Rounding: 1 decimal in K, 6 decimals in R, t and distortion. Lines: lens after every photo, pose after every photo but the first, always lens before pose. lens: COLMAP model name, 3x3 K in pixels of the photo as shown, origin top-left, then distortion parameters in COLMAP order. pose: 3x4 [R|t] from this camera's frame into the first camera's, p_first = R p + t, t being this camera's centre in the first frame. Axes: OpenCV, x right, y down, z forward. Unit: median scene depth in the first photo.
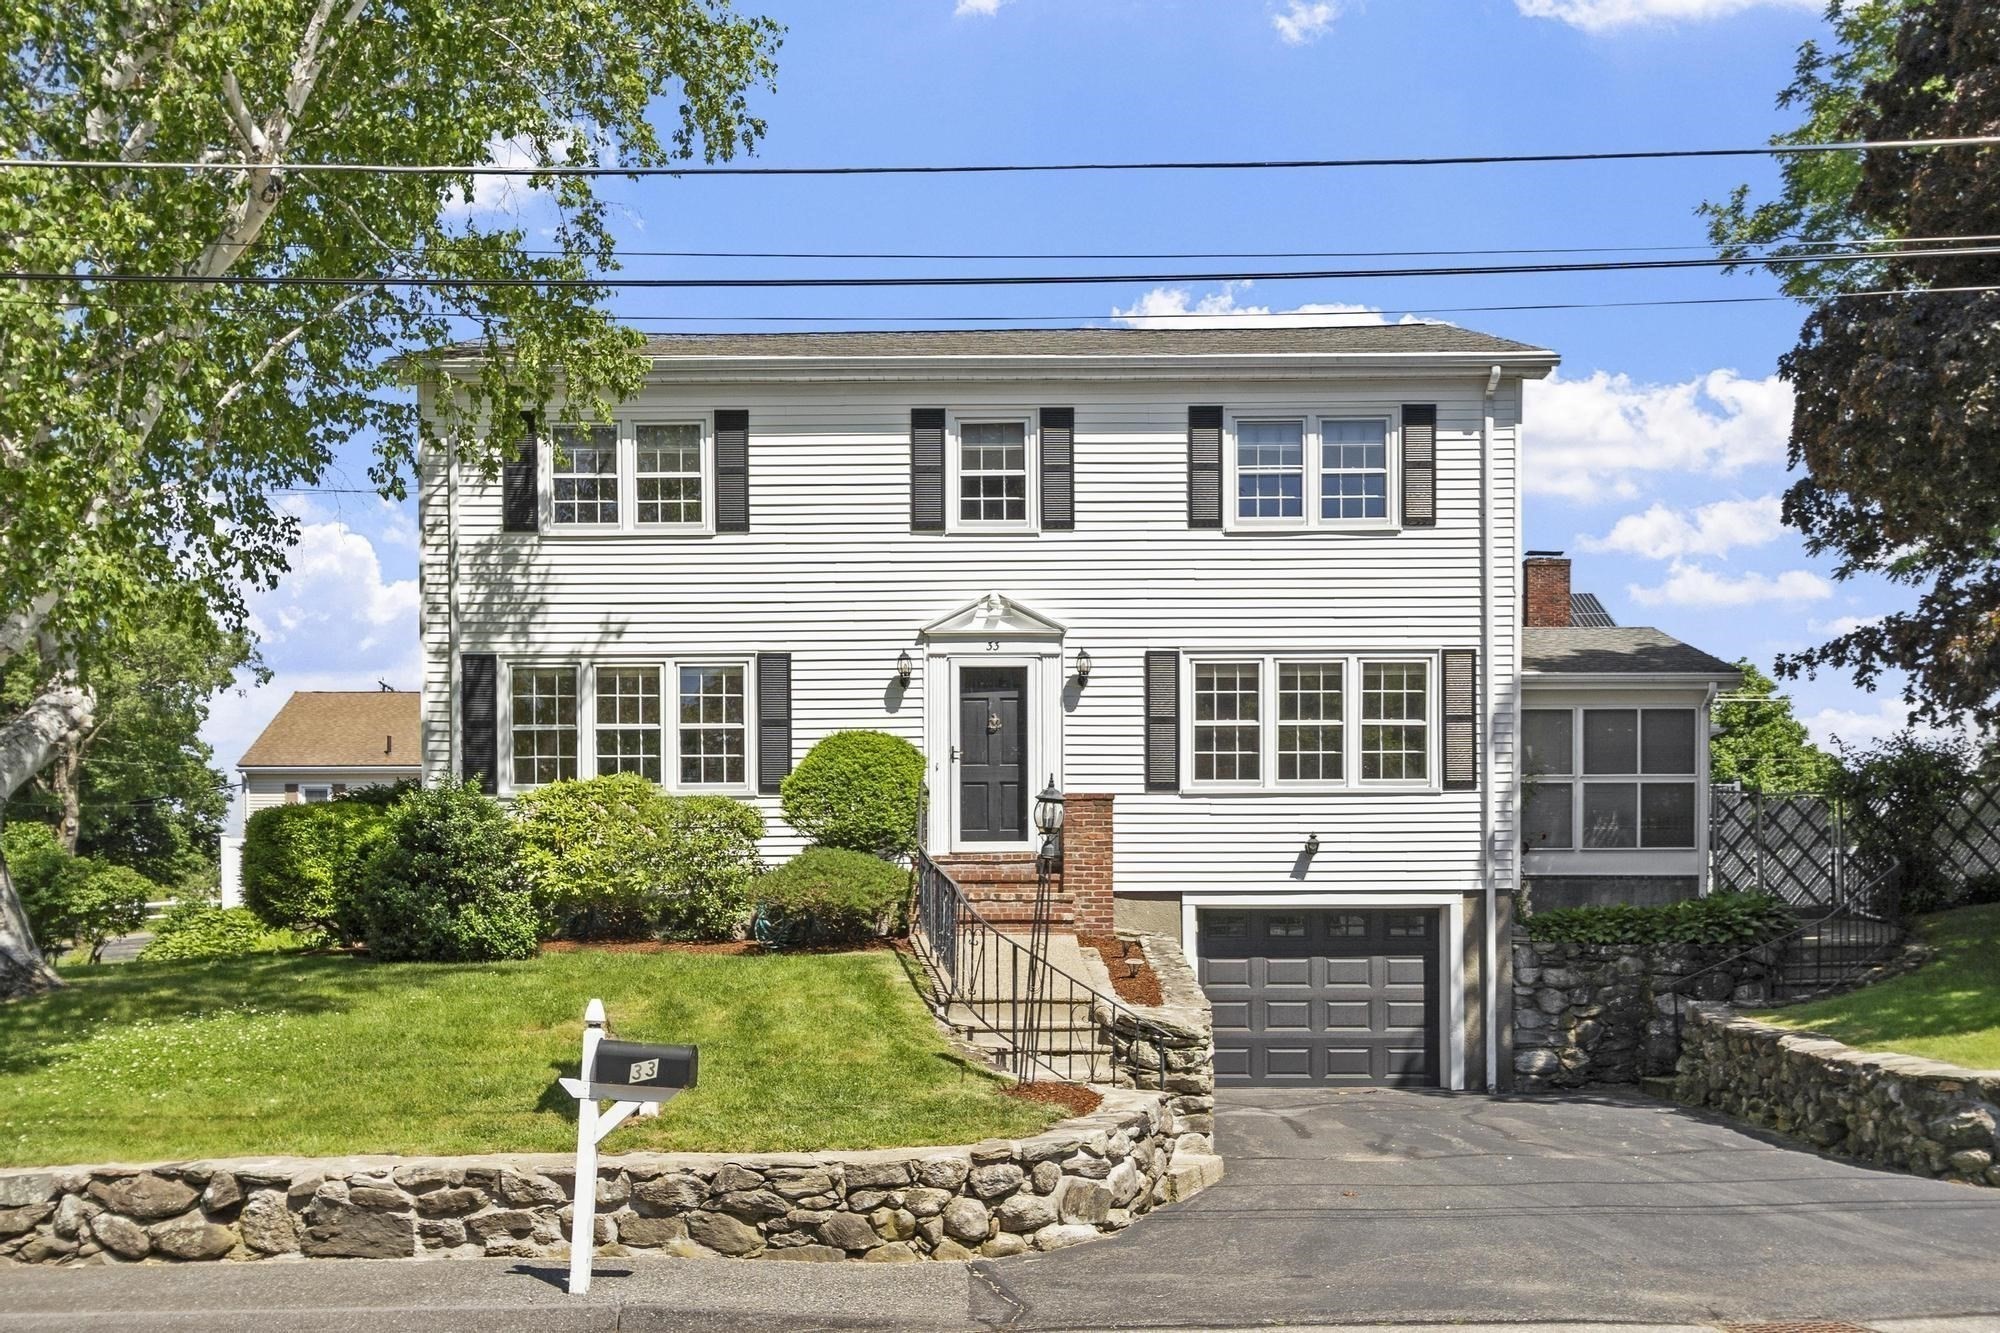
lens RADIAL K [[1905.6, 0, 1000.0], [0, 1905.6, 666.5], [0, 0, 1]] dist [0.004323, -0.001967]
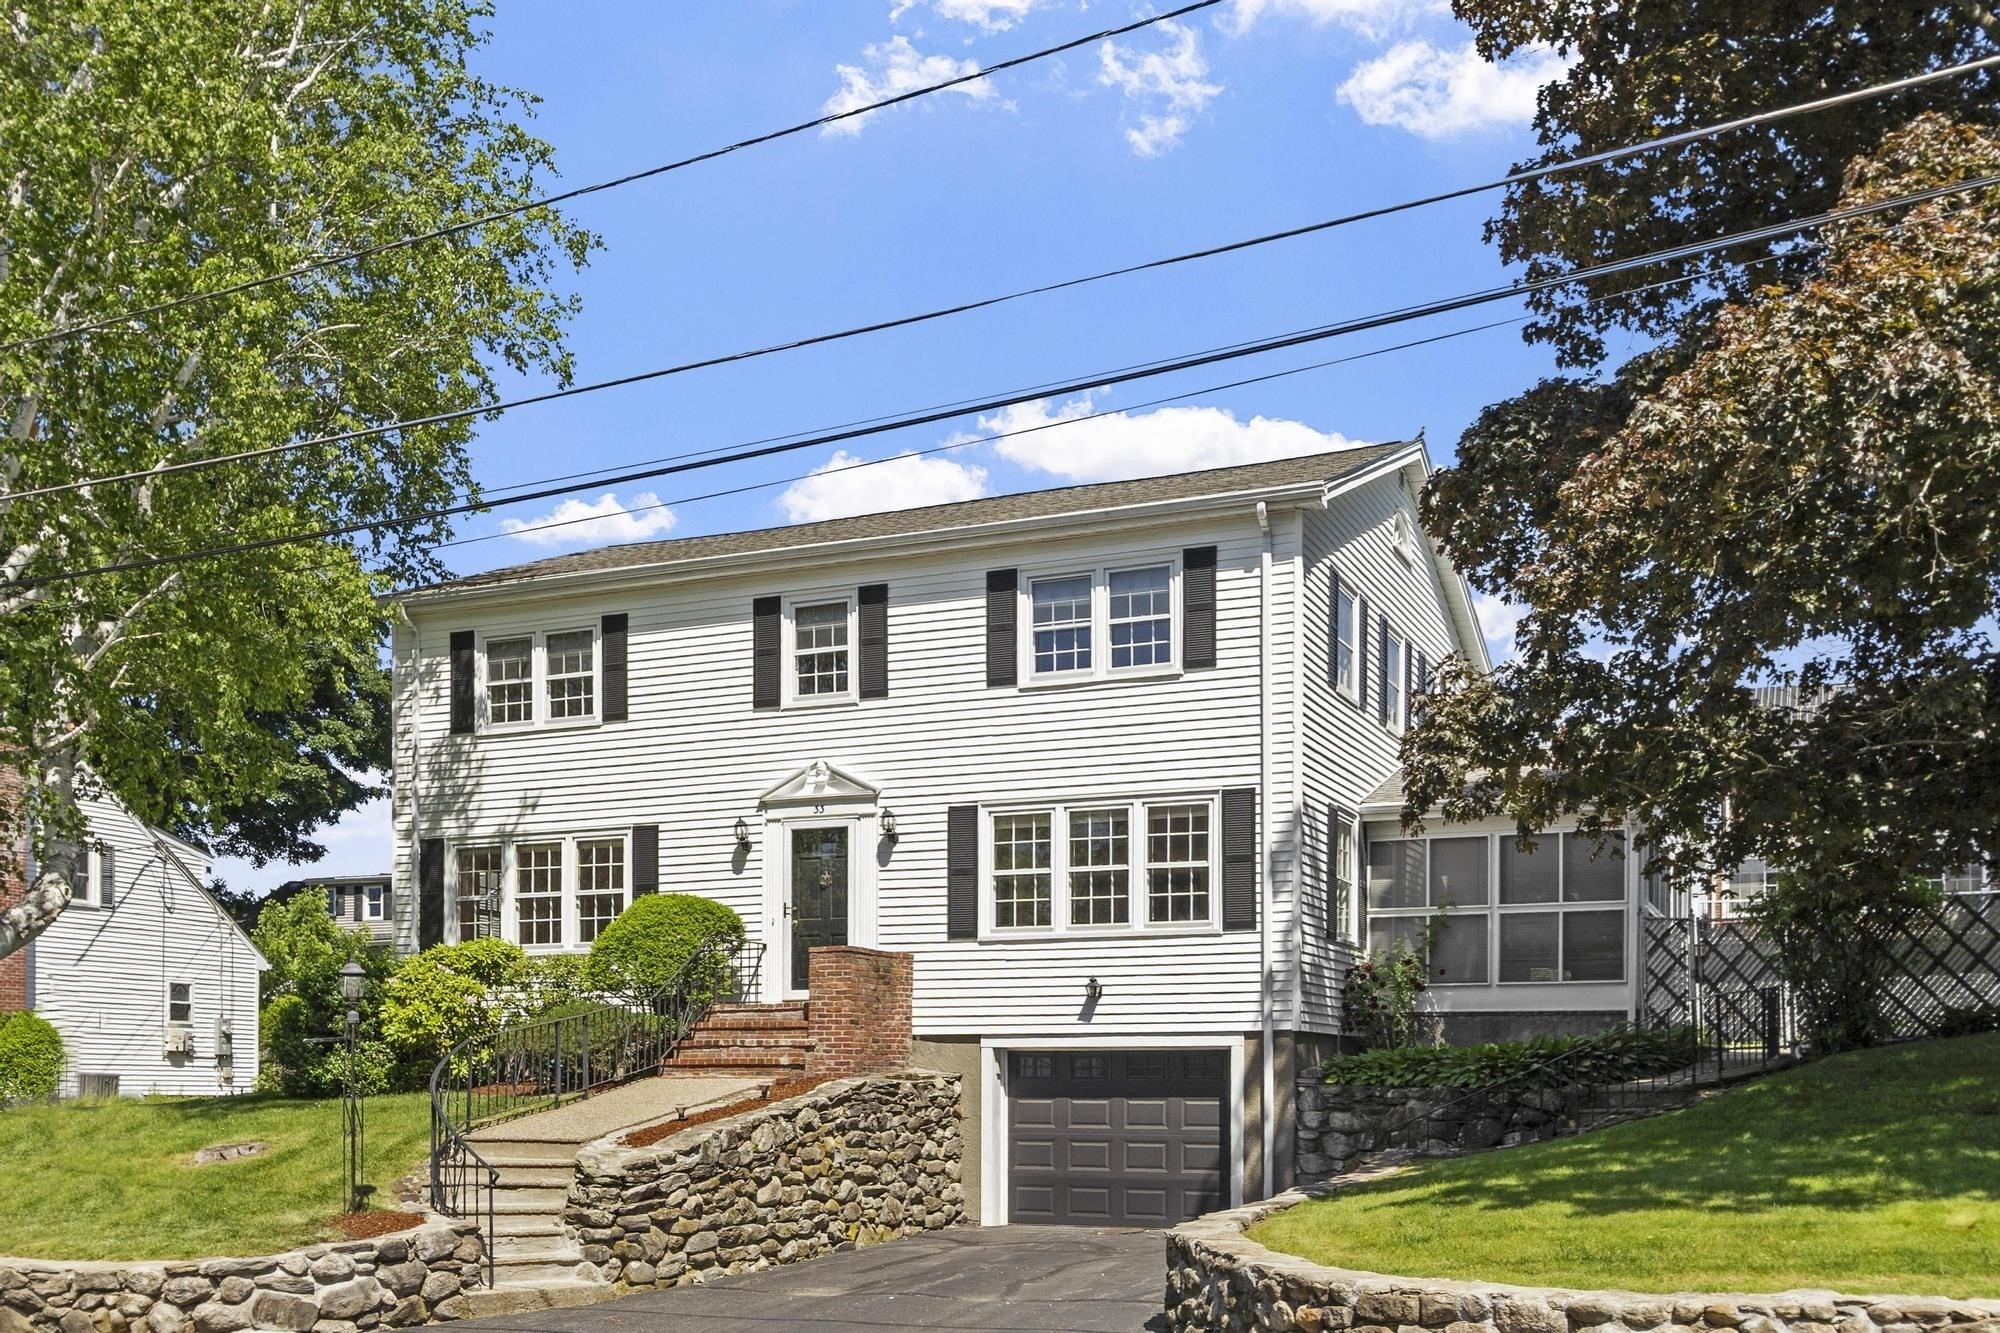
lens RADIAL K [[1908.1, 0, 1000.1], [0, 1908.1, 722.3], [0, 0, 1]] dist [0.003626, 0.001787]
pose [[0.922053, -0.067720, -0.381093, 0.510810], [0.055054, 0.997511, -0.044052, -0.006593], [0.383128, 0.019638, 0.923486, 0.029328]]
